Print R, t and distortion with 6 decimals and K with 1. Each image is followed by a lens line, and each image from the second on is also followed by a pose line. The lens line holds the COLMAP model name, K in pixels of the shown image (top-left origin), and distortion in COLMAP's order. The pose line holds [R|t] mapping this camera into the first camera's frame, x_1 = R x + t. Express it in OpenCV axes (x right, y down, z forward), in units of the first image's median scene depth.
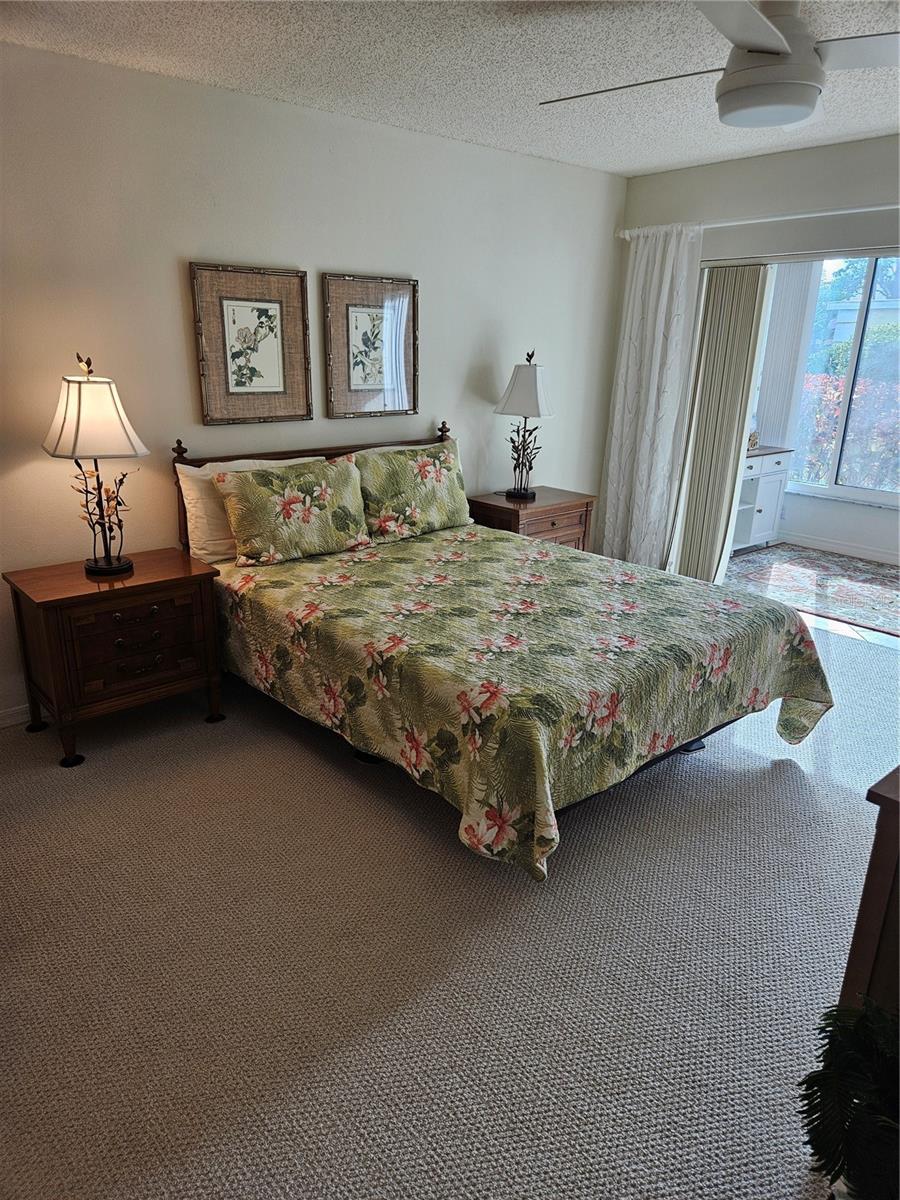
lens RADIAL K [[788.5, 0, 450.0], [0, 788.5, 600.0], [0, 0, 1]] dist [0.079736, -0.061663]
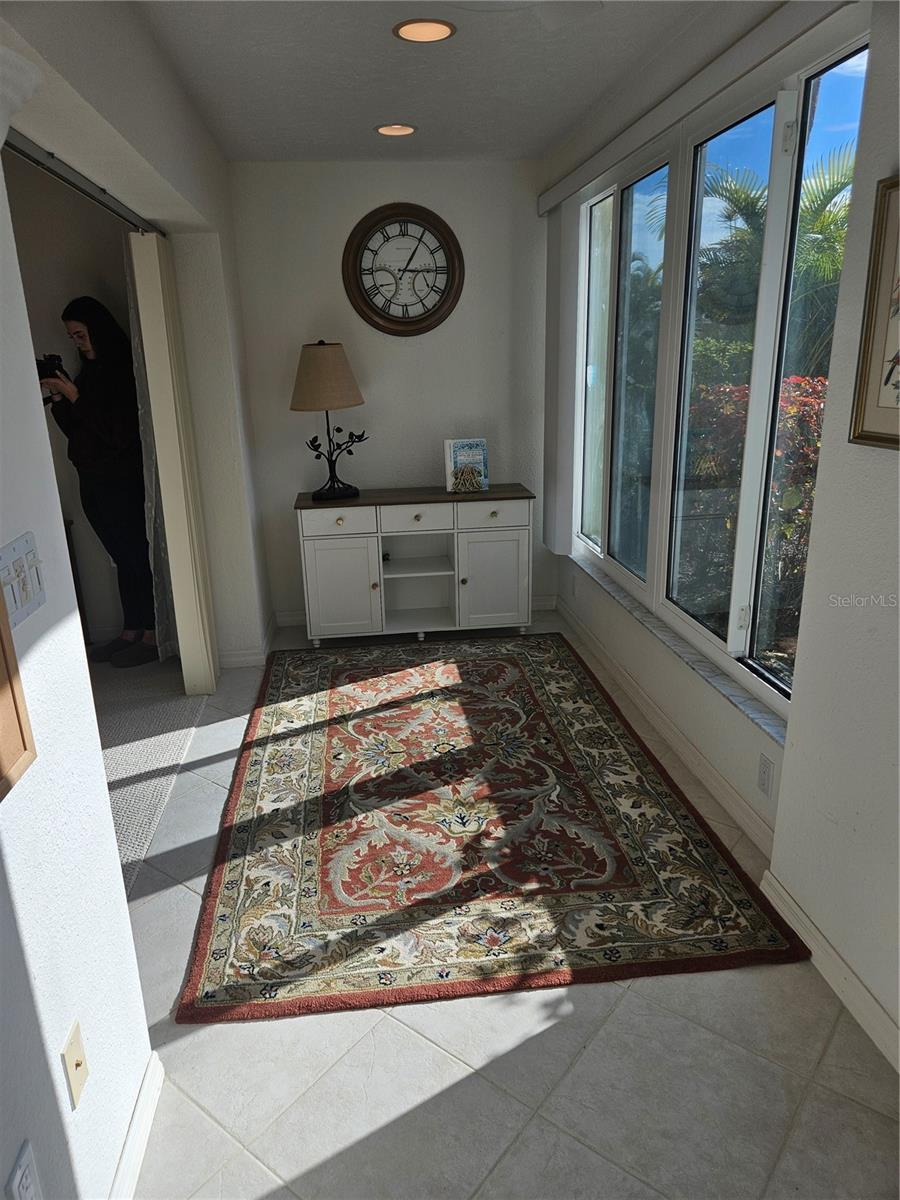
lens RADIAL K [[788.5, 0, 450.0], [0, 788.5, 600.0], [0, 0, 1]] dist [0.079736, -0.061663]
pose [[0.831431, 0.121739, -0.542127, 0.776068], [-0.130668, 0.991178, 0.022179, -0.113393], [0.540044, 0.052398, 0.840004, 0.438894]]
